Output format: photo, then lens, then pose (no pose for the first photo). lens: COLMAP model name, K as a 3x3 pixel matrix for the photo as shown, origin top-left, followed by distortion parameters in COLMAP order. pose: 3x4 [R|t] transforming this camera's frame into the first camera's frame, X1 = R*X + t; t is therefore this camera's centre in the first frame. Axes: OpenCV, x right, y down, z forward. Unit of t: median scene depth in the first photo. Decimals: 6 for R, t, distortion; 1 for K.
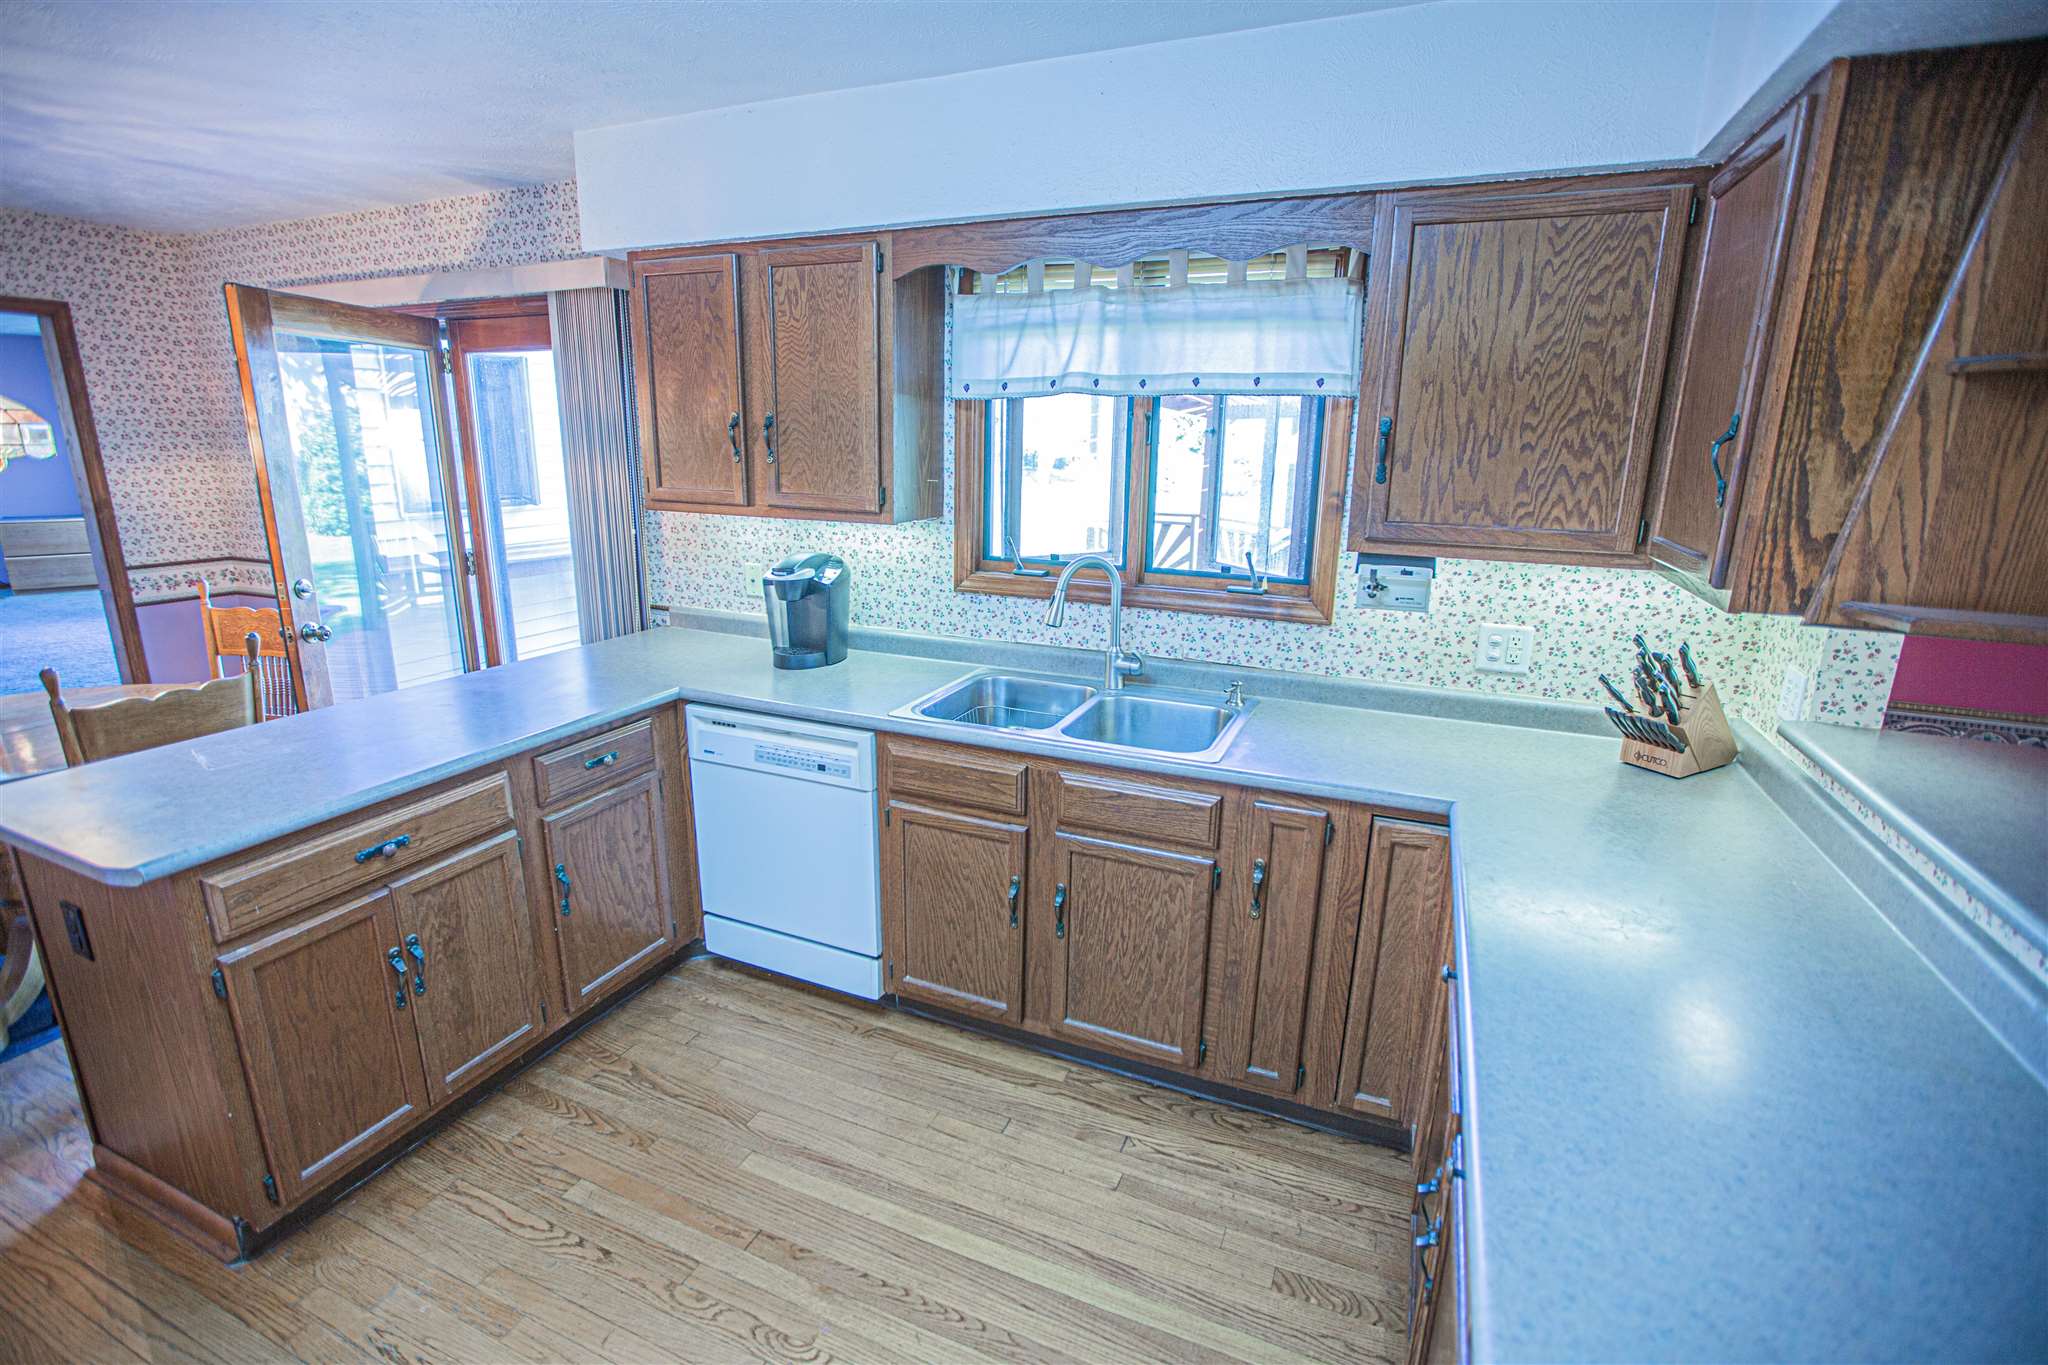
lens RADIAL K [[927.9, 0, 1018.4], [0, 927.9, 680.9], [0, 0, 1]] dist [-0.052468, 0.018234]
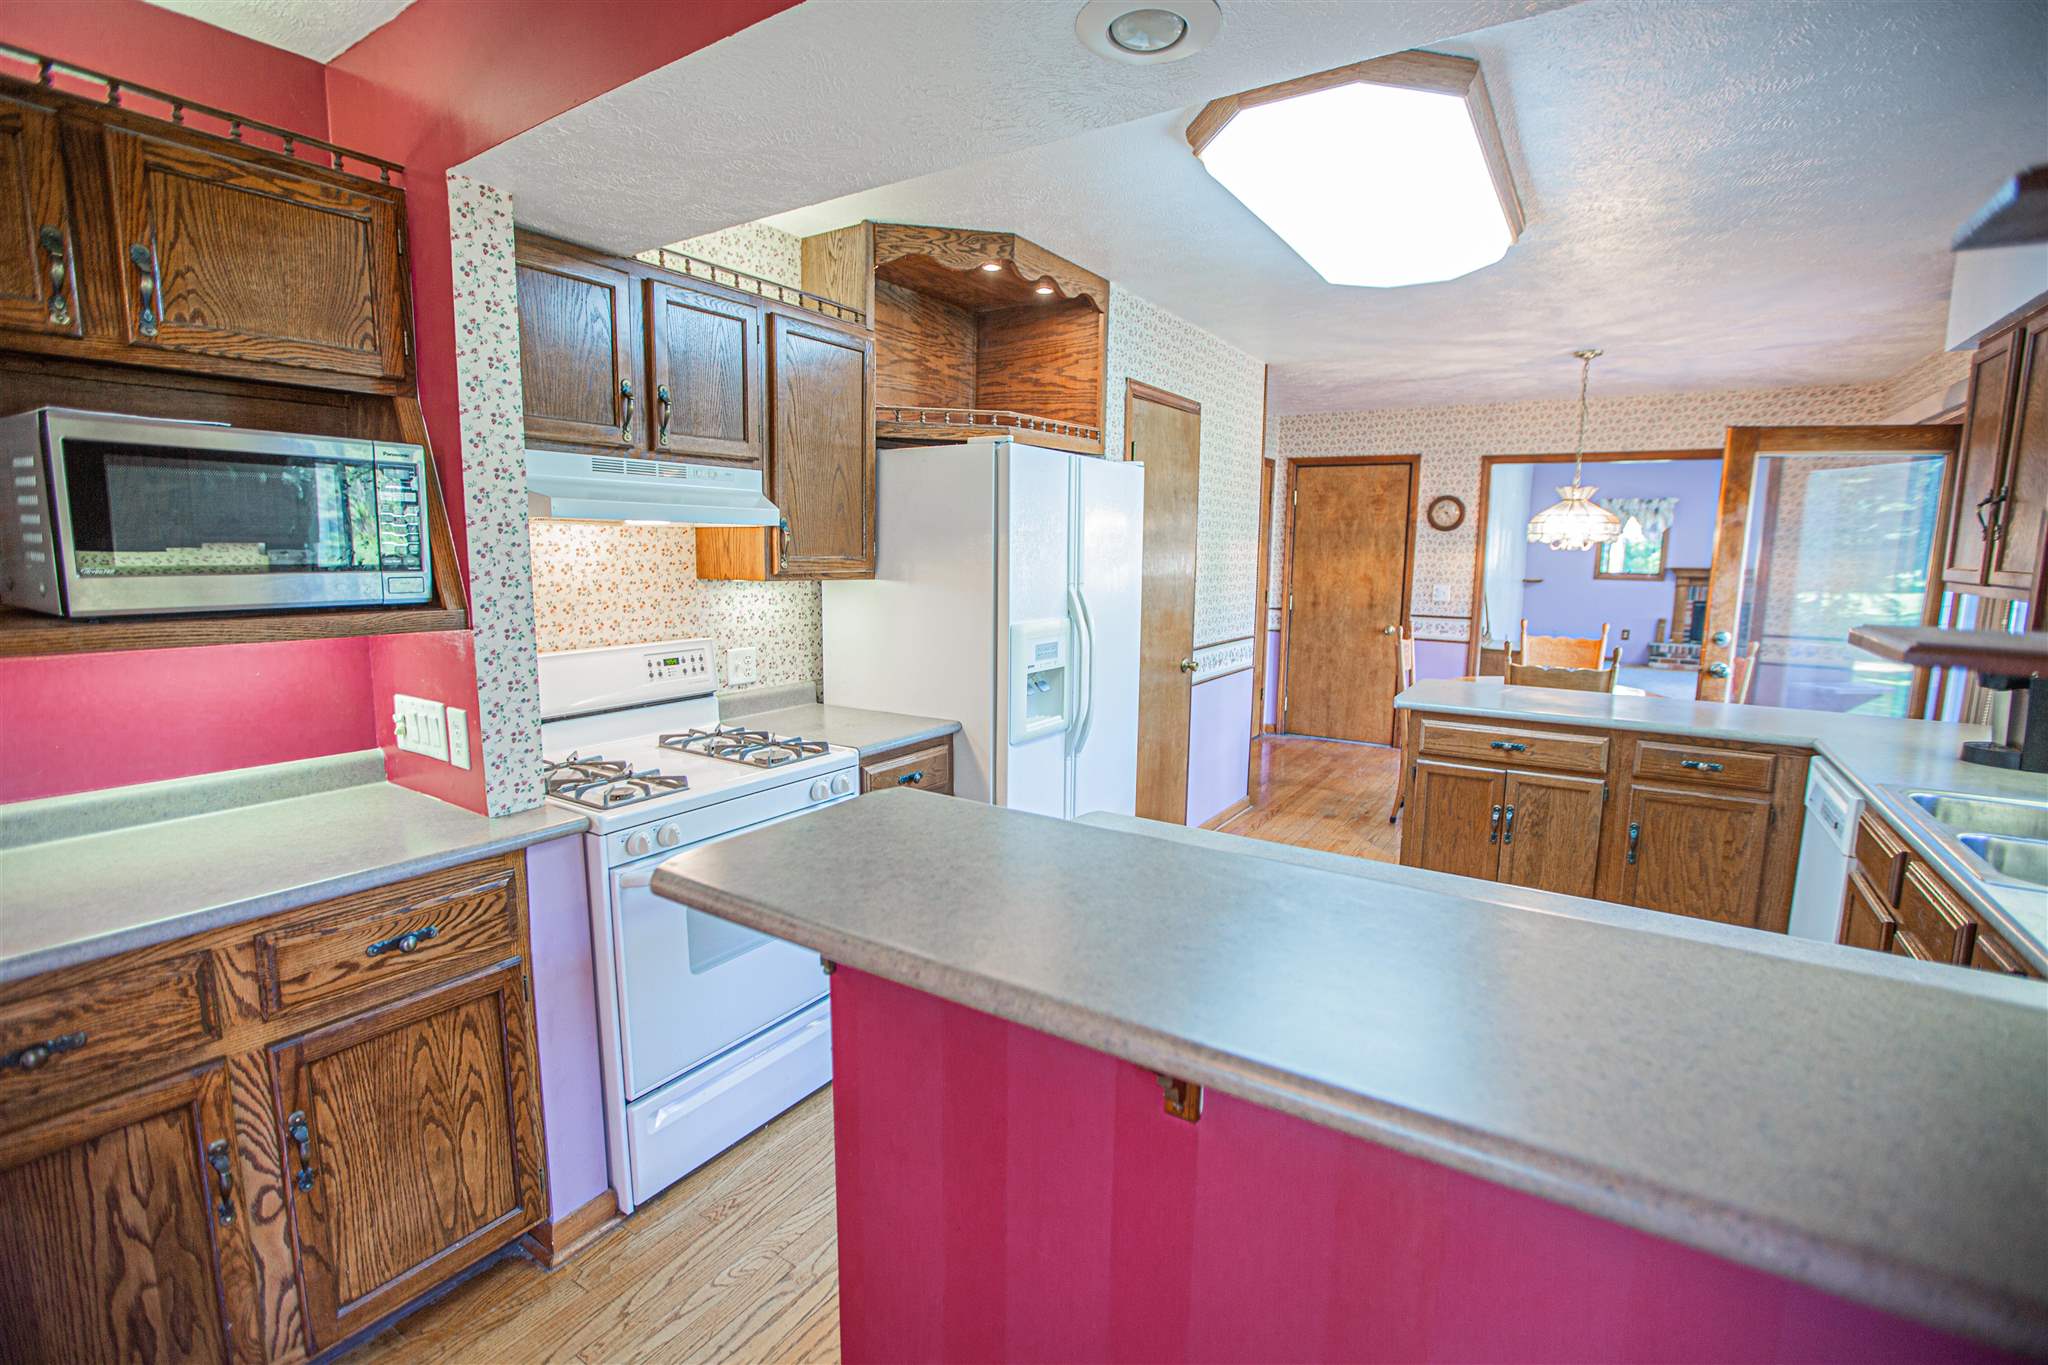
lens RADIAL K [[927.9, 0, 1016.8], [0, 927.9, 680.0], [0, 0, 1]] dist [-0.052468, 0.018234]
pose [[-0.175476, 0.122348, -0.976852, 0.862914], [-0.264731, 0.949836, 0.166519, 0.014300], [0.948222, 0.287823, -0.134285, 0.220507]]
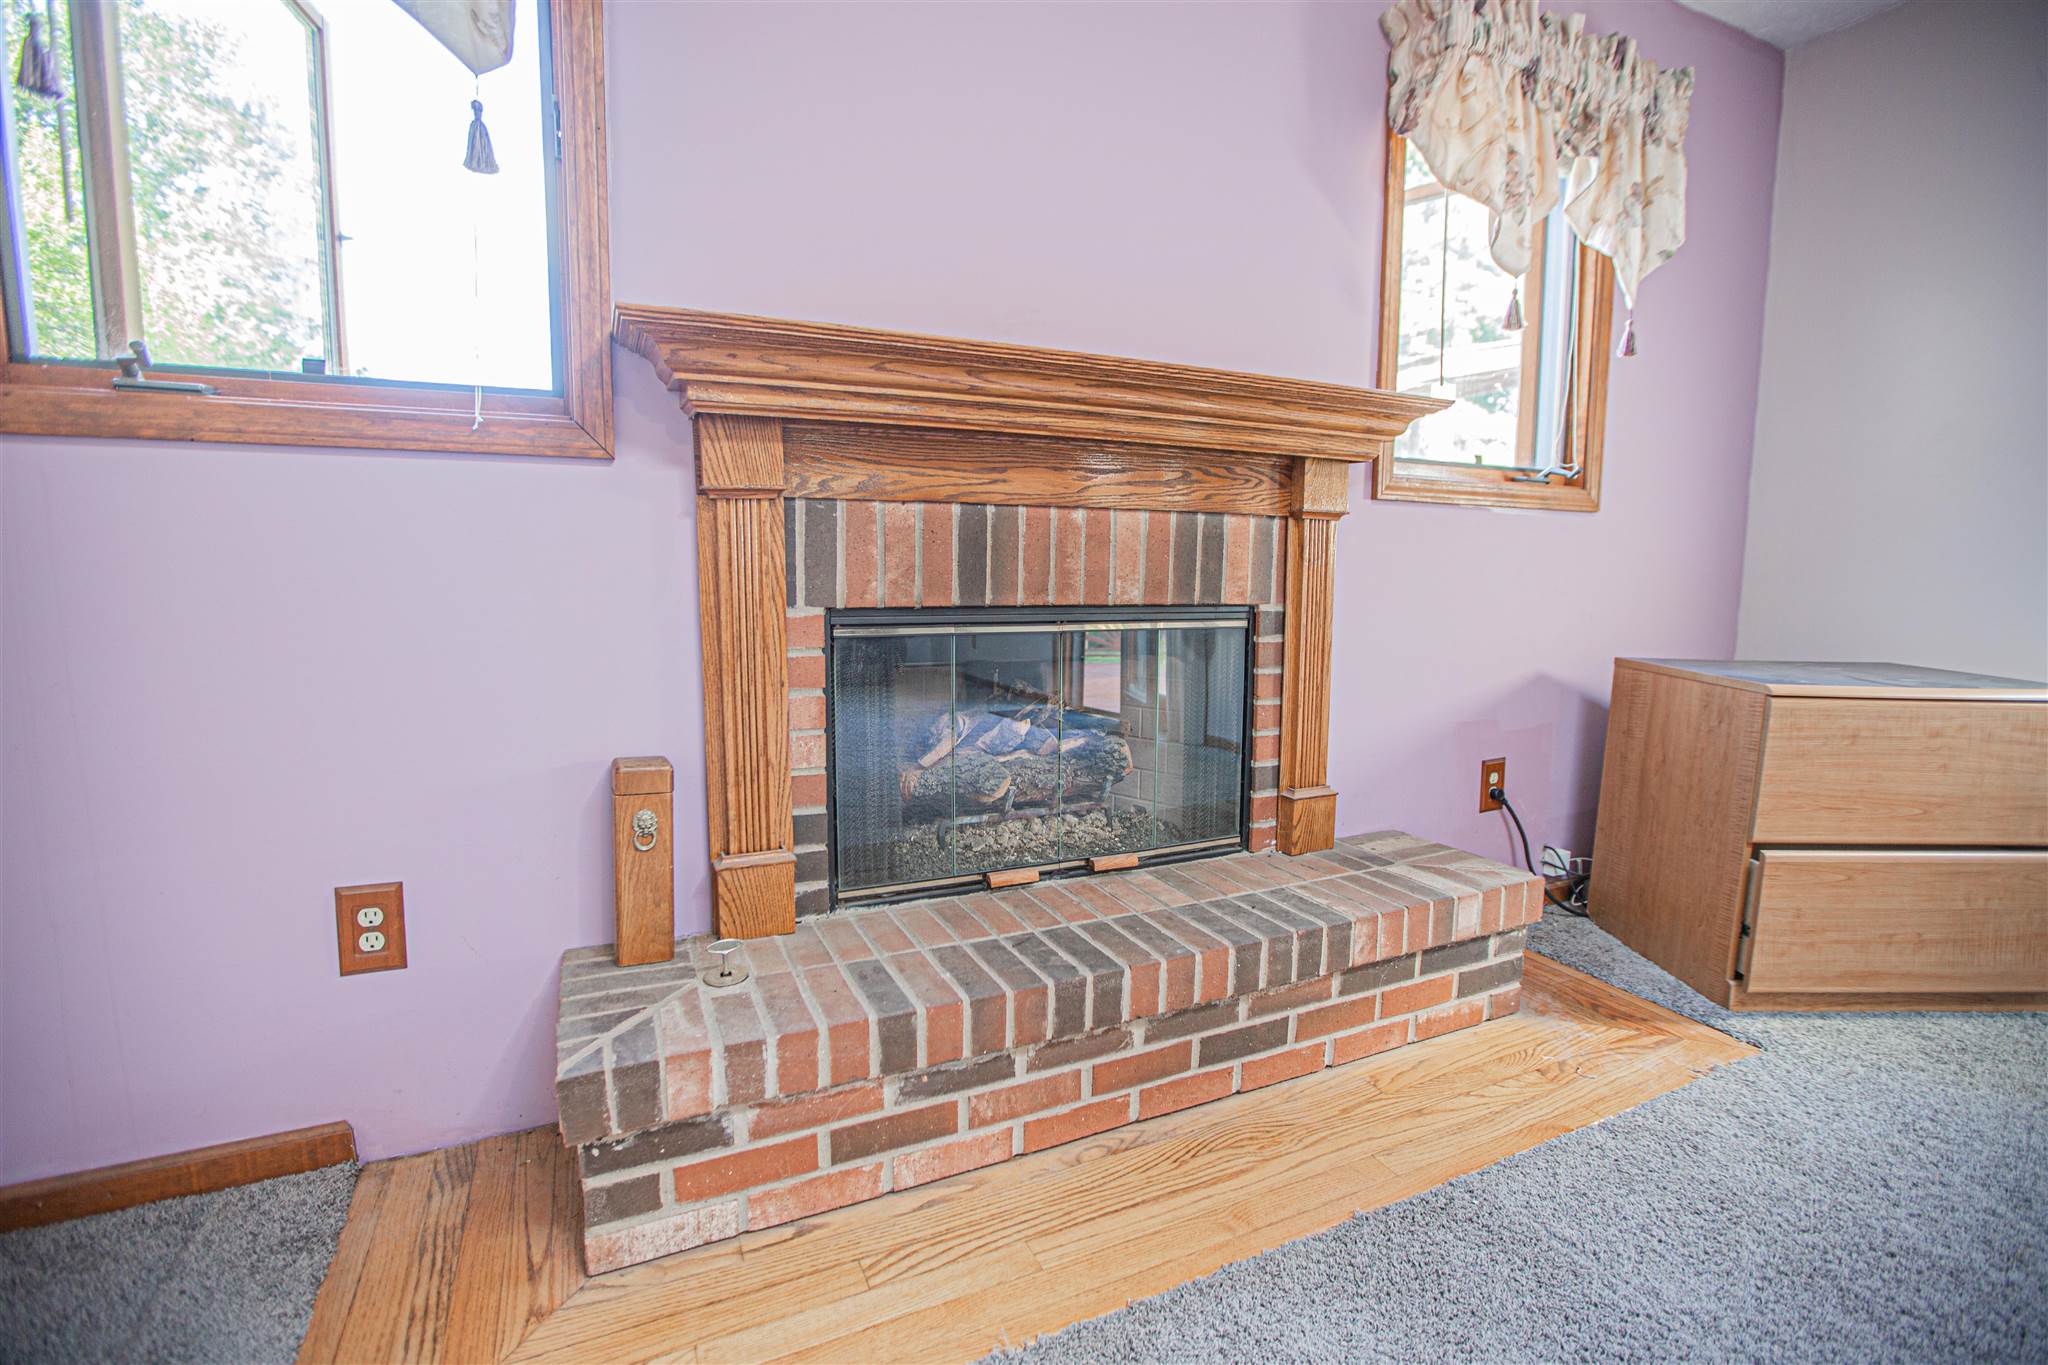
lens RADIAL K [[927.9, 0, 1019.6], [0, 927.9, 669.3], [0, 0, 1]] dist [-0.052468, 0.018234]
pose [[0.740566, 0.070362, -0.668289, -3.742926], [-0.165807, 0.982887, -0.080254, -0.438527], [0.651206, 0.170240, 0.739560, 2.363696]]
